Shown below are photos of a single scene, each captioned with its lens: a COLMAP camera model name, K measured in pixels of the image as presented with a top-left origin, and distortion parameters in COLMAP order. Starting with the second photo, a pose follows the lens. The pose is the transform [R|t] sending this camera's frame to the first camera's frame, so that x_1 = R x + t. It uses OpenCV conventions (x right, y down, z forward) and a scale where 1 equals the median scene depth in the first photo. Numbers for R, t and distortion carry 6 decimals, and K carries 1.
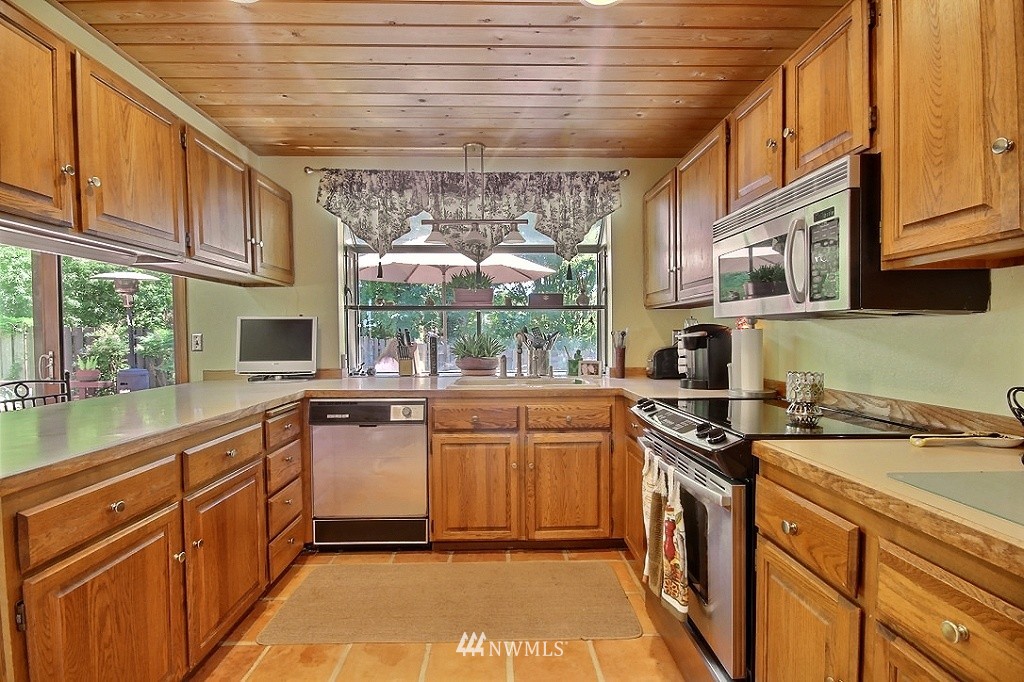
lens RADIAL K [[475.6, 0, 510.2], [0, 475.6, 348.7], [0, 0, 1]] dist [-0.000416, -0.001034]
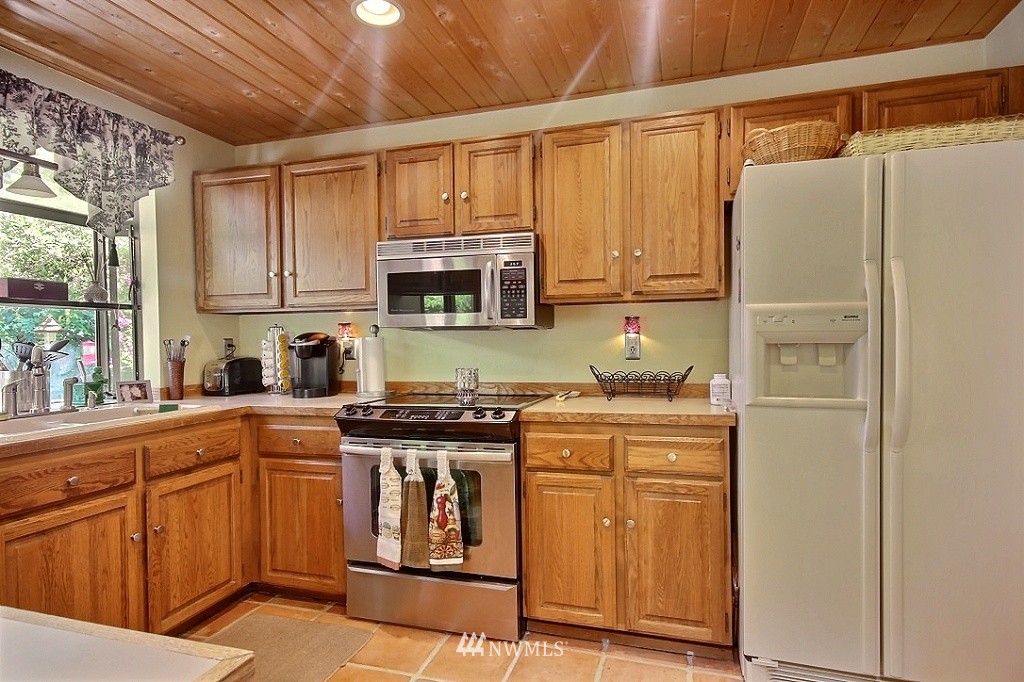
lens RADIAL K [[566.5, 0, 513.1], [0, 566.5, 345.9], [0, 0, 1]] dist [0.017429, -0.000517]
pose [[0.319463, -0.009688, 0.947549, -0.581137], [0.037860, 0.999280, -0.002548, -0.003817], [-0.946842, 0.036688, 0.319599, 0.217398]]
